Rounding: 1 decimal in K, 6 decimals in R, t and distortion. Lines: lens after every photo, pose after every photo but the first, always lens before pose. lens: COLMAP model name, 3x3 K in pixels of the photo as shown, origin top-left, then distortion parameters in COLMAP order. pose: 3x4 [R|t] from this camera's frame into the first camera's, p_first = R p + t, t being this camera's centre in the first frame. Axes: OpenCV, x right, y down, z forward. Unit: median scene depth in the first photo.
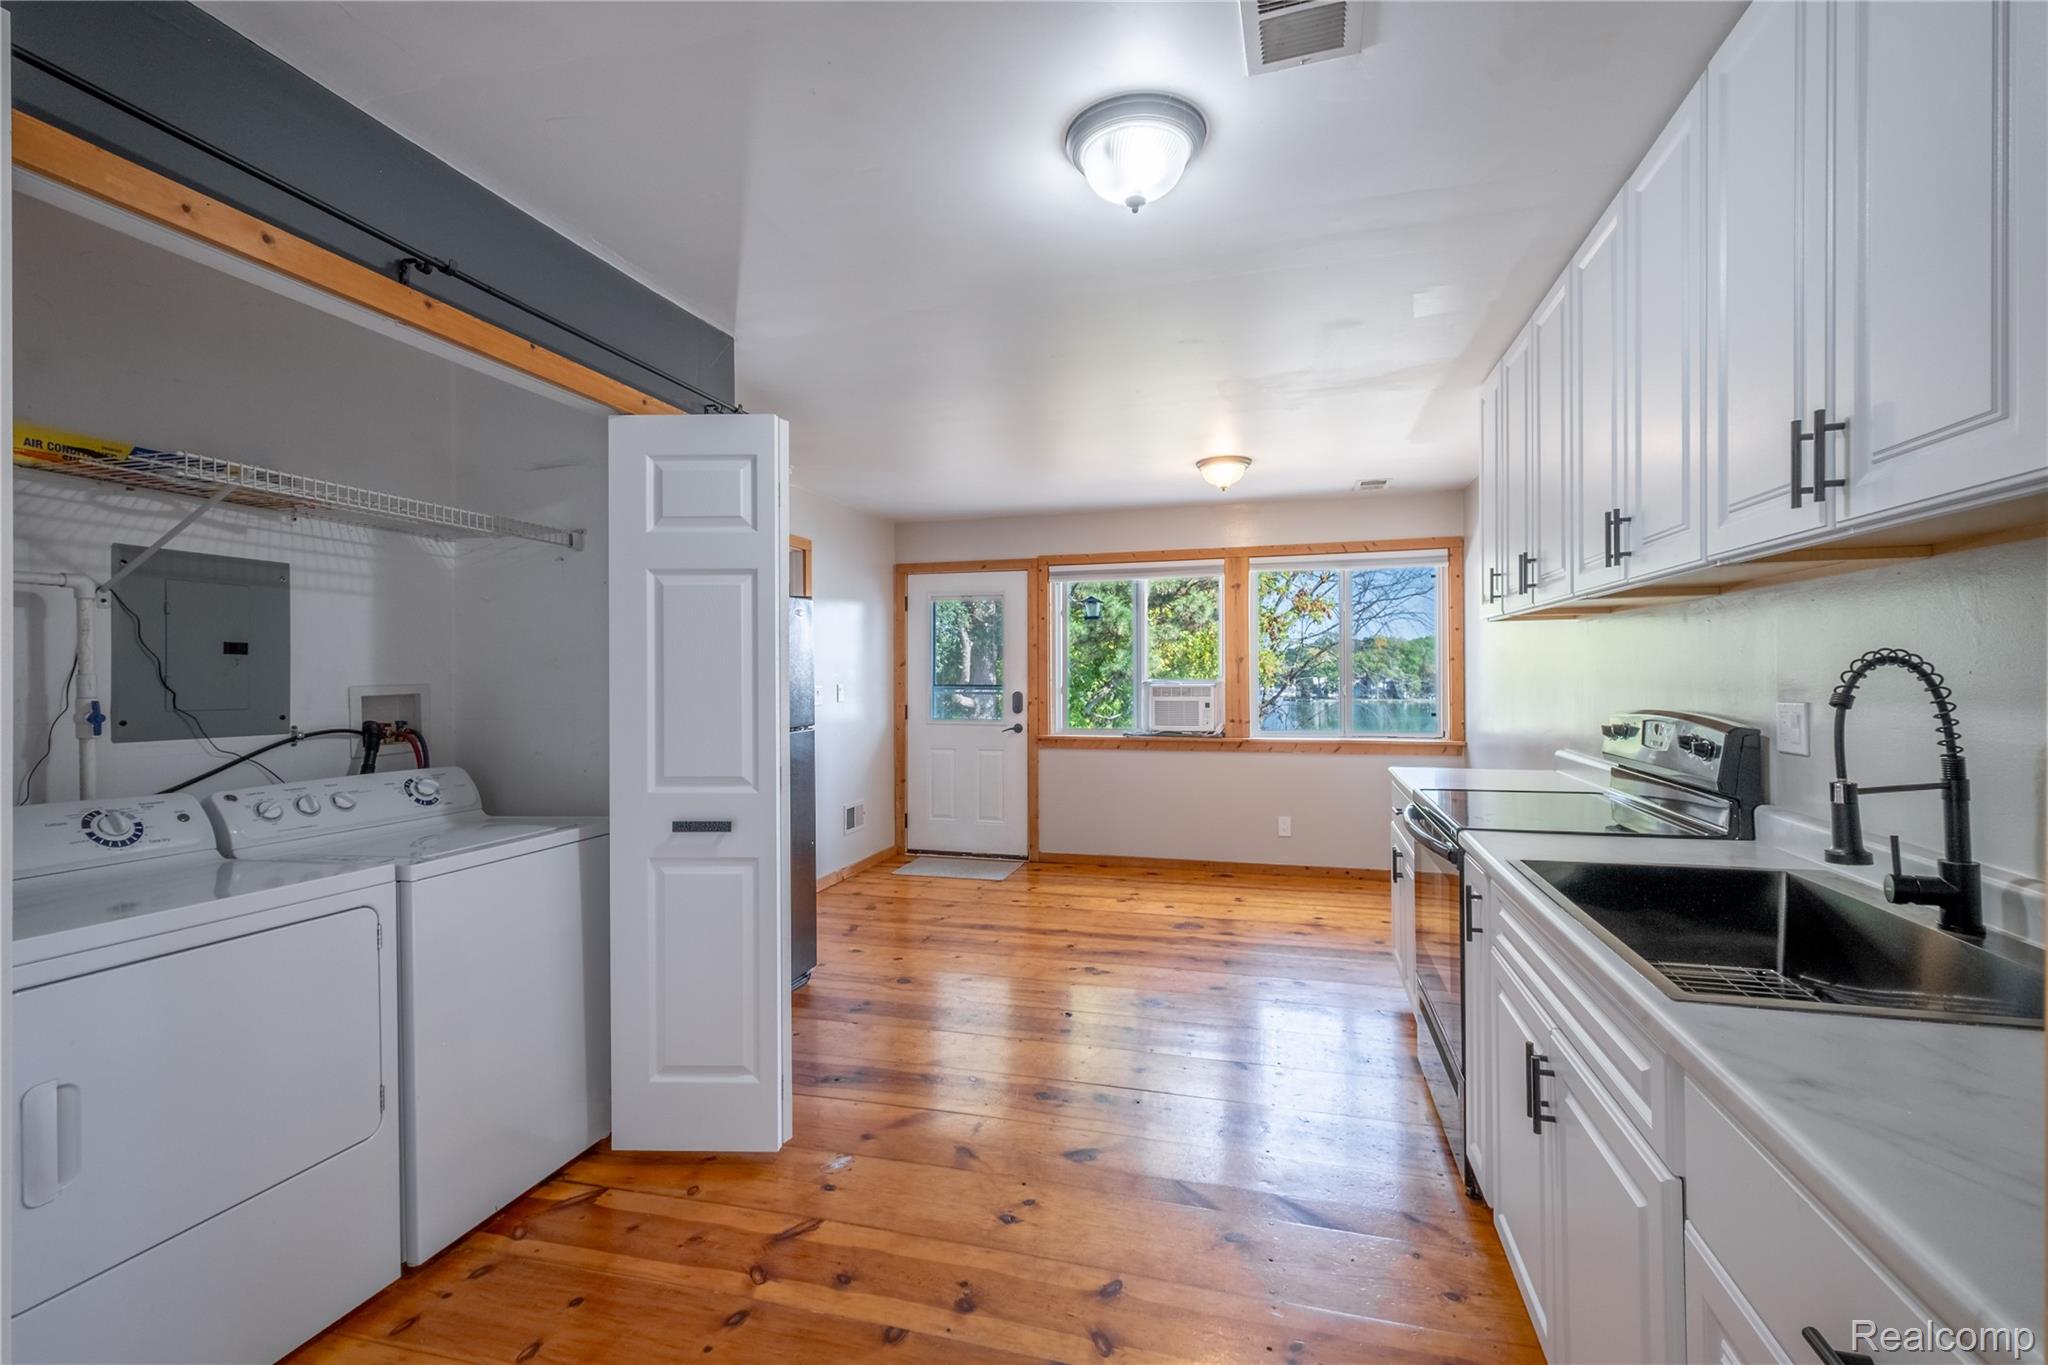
lens RADIAL K [[900.1, 0, 1041.6], [0, 900.1, 680.2], [0, 0, 1]] dist [0.013233, -0.003920]
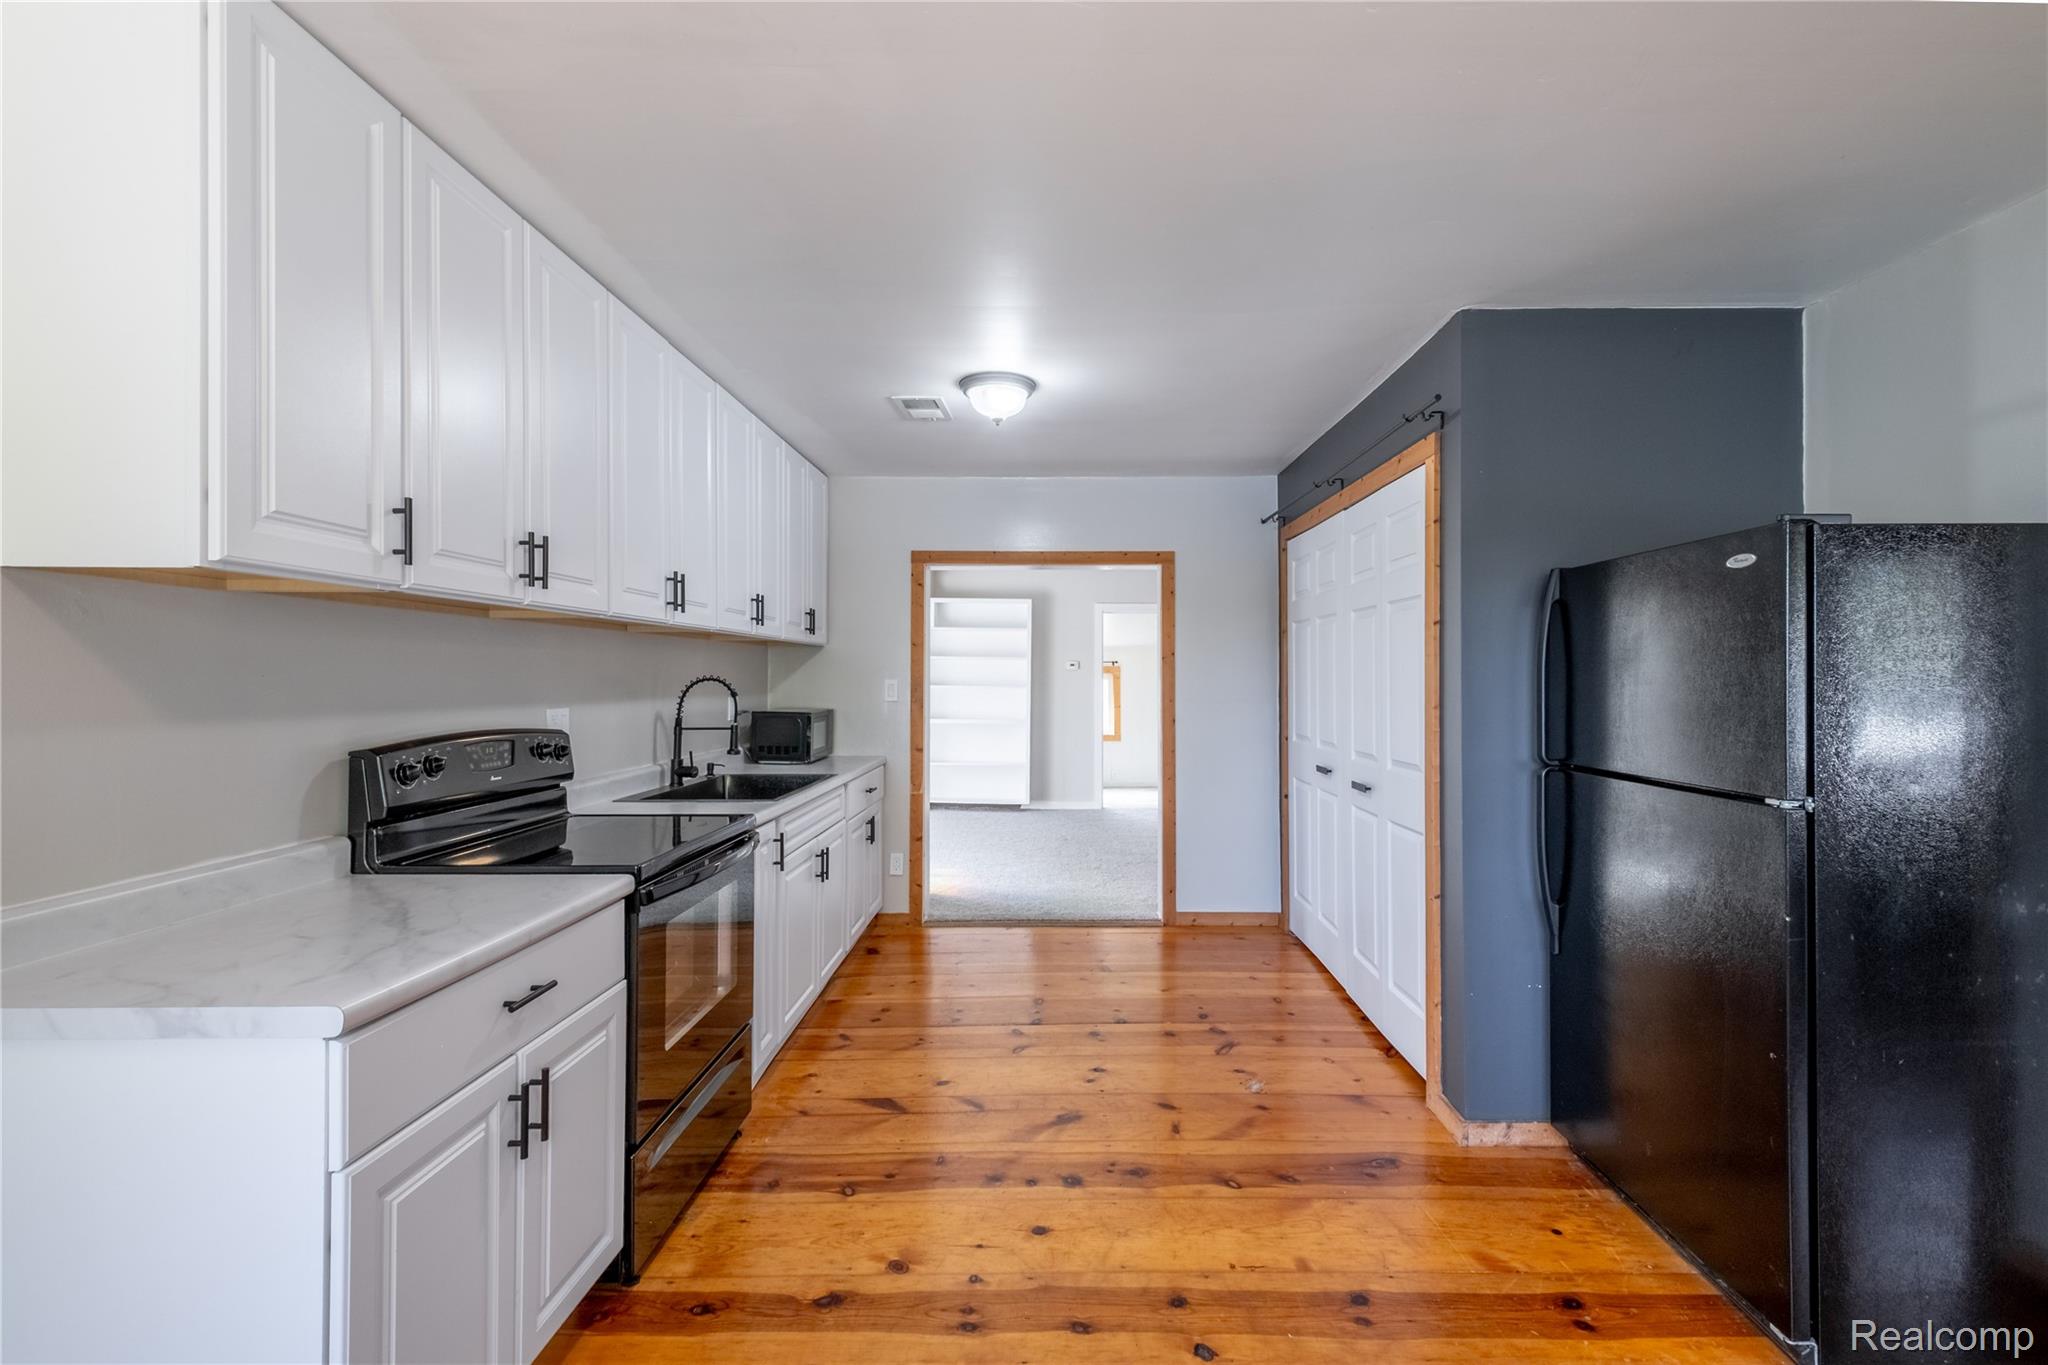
lens RADIAL K [[900.1, 0, 1024.5], [0, 900.1, 678.4], [0, 0, 1]] dist [0.013233, -0.003920]
pose [[-0.972858, 0.000127, -0.231403, 0.405545], [-0.000366, 0.999998, 0.002087, -0.019326], [0.231402, 0.002115, -0.972856, 2.351964]]
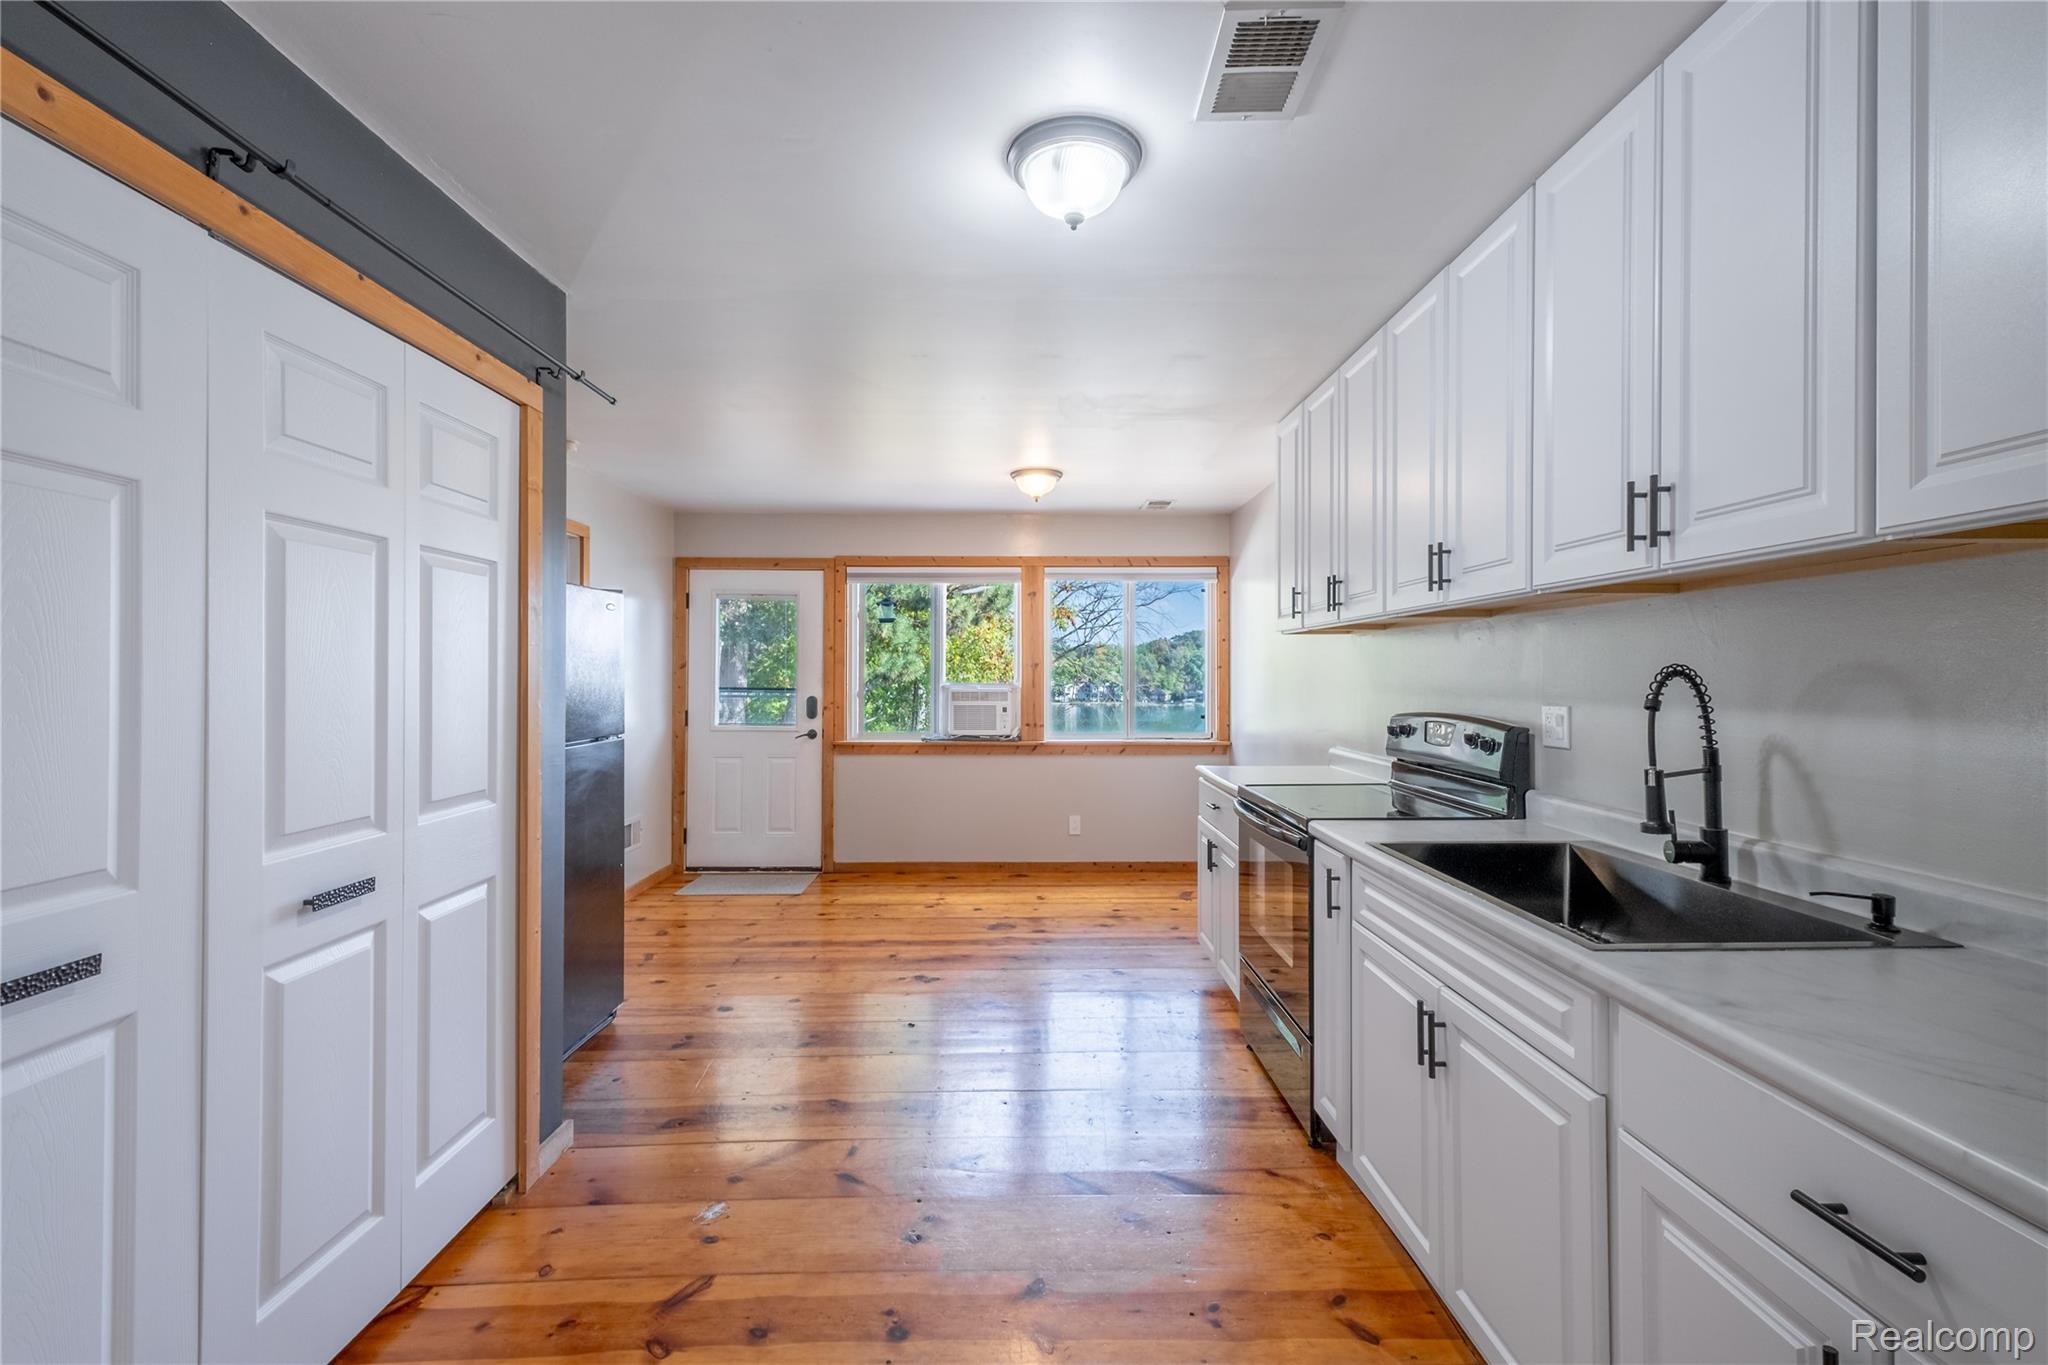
lens RADIAL K [[900.1, 0, 1043.4], [0, 900.1, 681.5], [0, 0, 1]] dist [0.013233, -0.003920]
pose [[0.955939, 0.005735, 0.293508, -0.192829], [-0.004815, 0.999981, -0.003857, -0.000616], [-0.293524, 0.002274, 0.955949, 0.026841]]
